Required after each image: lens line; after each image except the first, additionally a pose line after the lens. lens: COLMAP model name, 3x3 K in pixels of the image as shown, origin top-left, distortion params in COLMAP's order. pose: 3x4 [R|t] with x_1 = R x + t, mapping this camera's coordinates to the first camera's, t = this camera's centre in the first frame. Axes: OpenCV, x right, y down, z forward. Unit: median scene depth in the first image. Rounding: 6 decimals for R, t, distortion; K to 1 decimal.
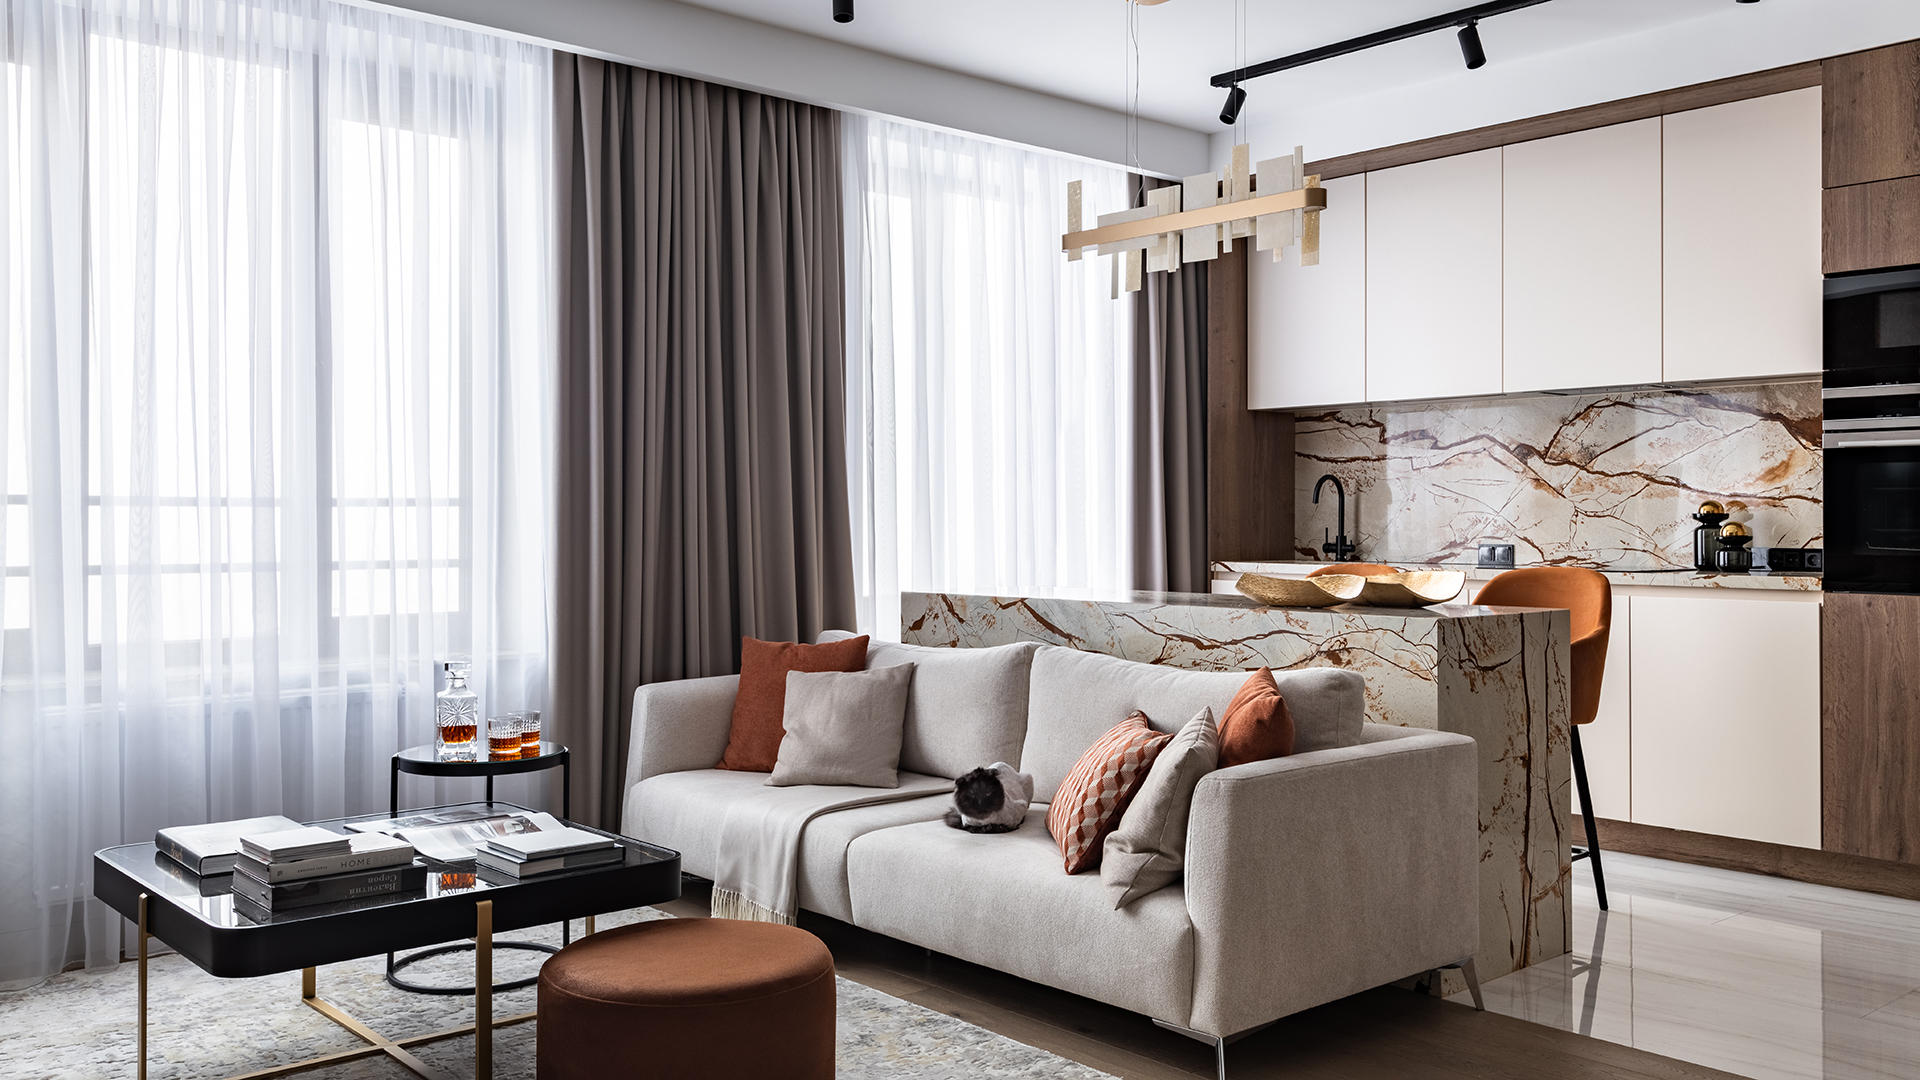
lens RADIAL K [[1591.3, 0, 960.3], [0, 1591.3, 512.3], [0, 0, 1]] dist [0.018248, -0.002774]
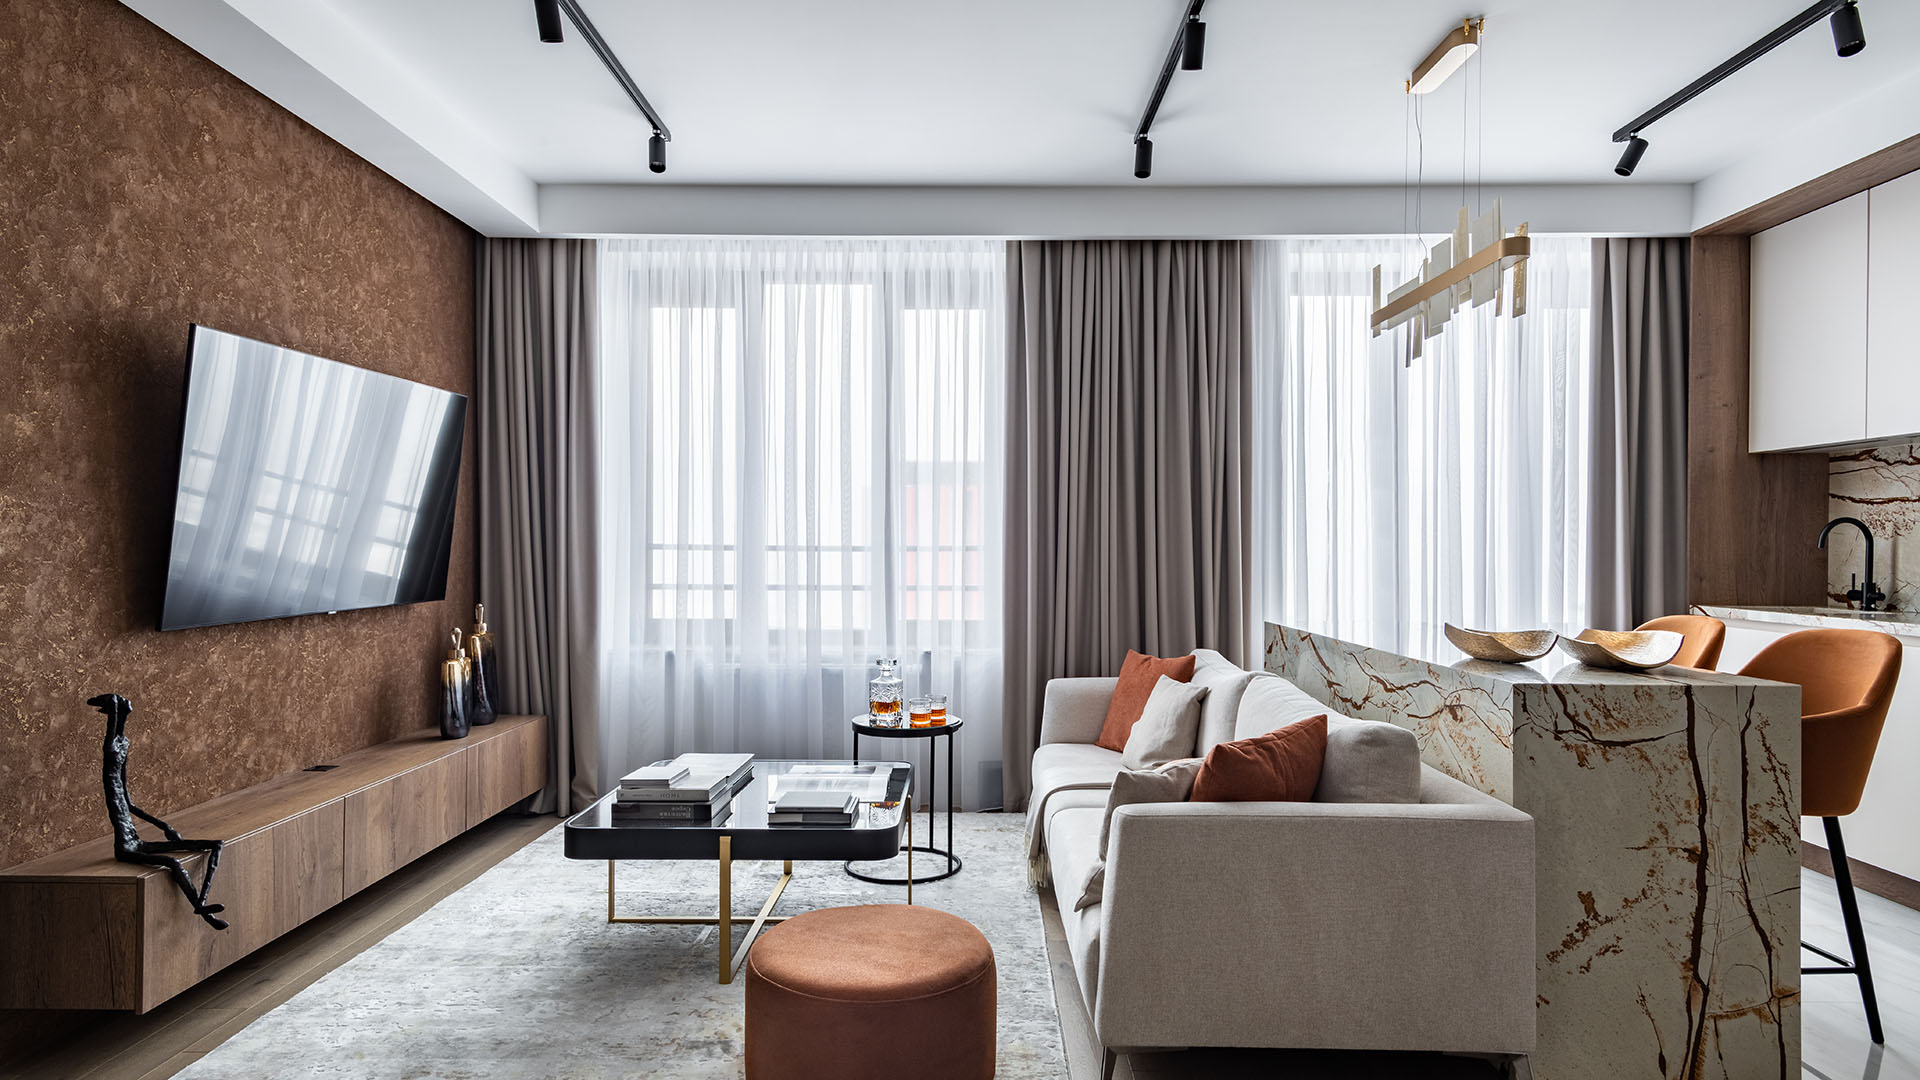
lens RADIAL K [[1065.3, 0, 962.2], [0, 1065.3, 553.9], [0, 0, 1]] dist [0.016071, -0.001967]
pose [[0.740975, 0.006641, -0.671500, 0.440195], [0.000551, 0.999945, 0.010498, -0.014860], [0.671532, -0.008149, 0.740930, 0.289605]]
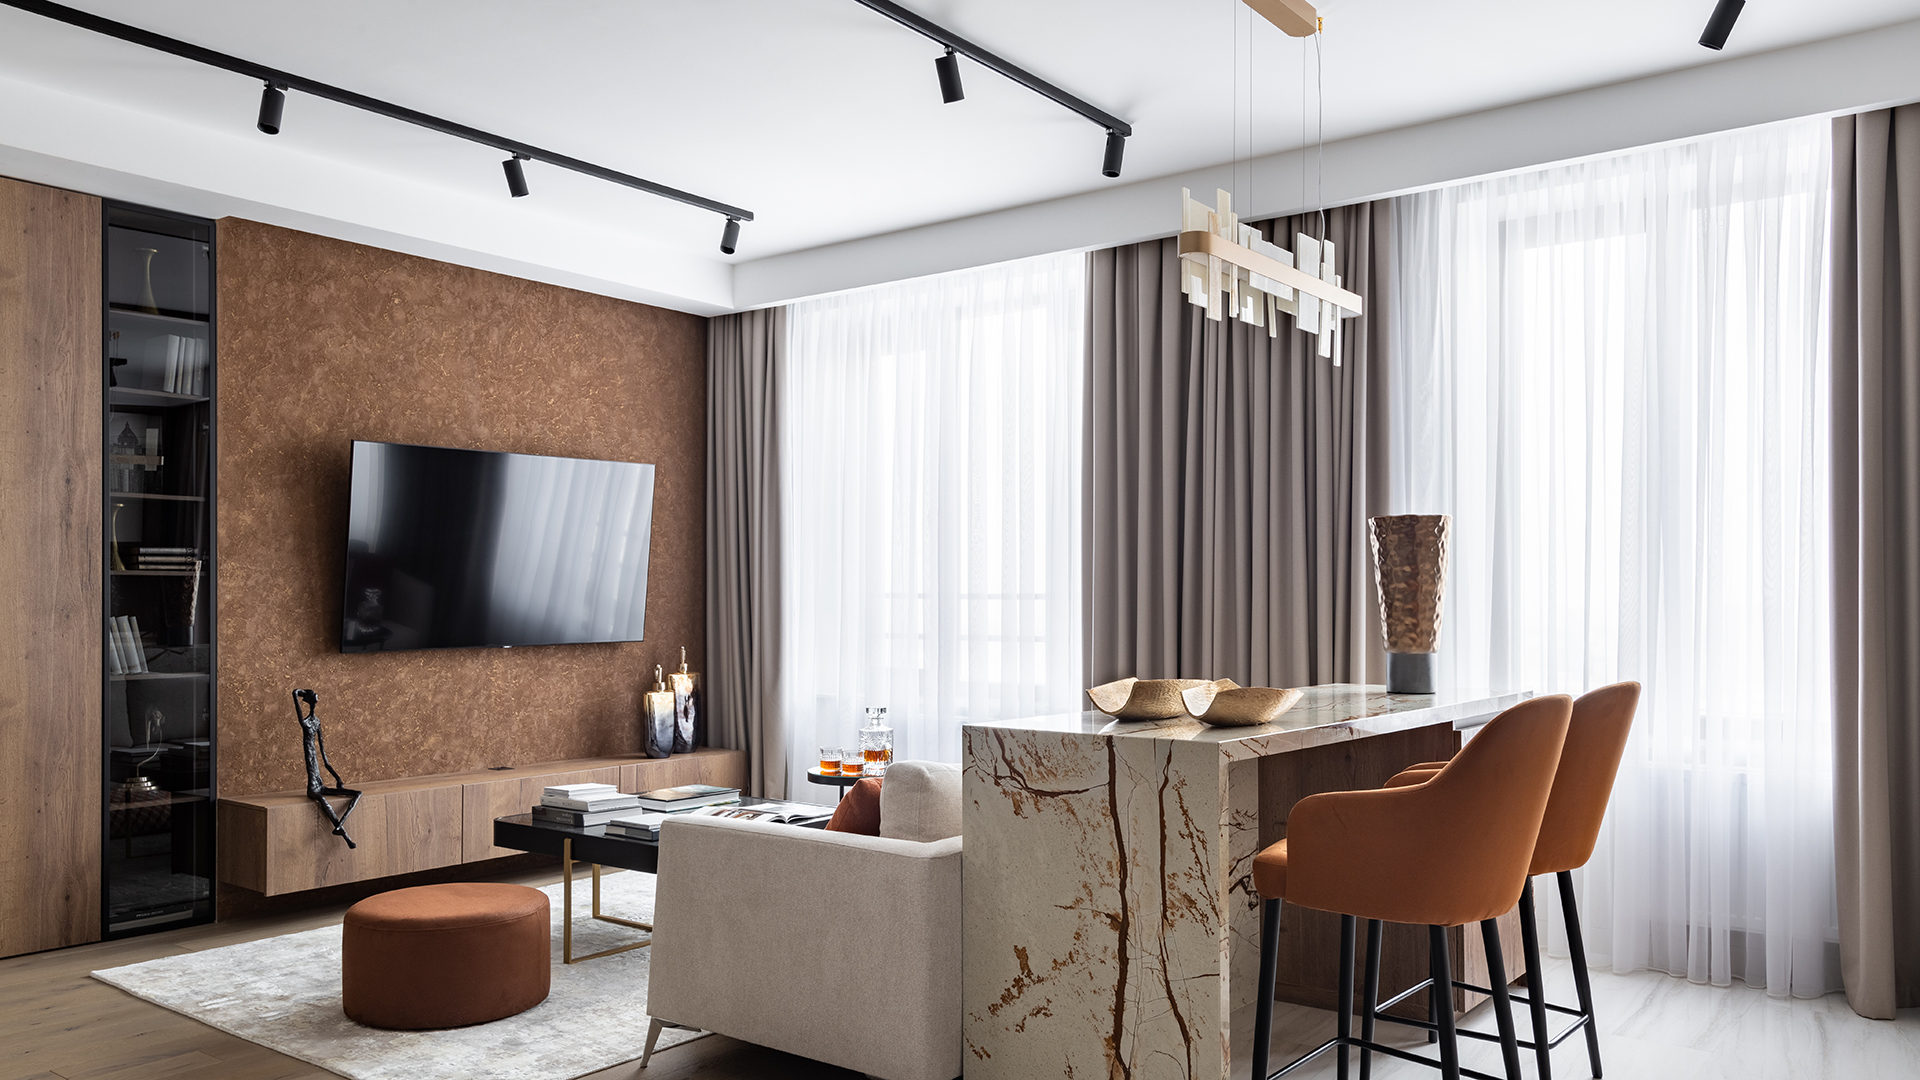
lens RADIAL K [[1422.4, 0, 955.2], [0, 1422.4, 596.5], [0, 0, 1]] dist [0.027605, -0.002473]
pose [[0.187104, -0.002379, -0.982337, 1.013831], [0.005472, 0.999984, -0.001379, -0.005930], [0.982325, -0.005118, 0.187114, 0.770434]]
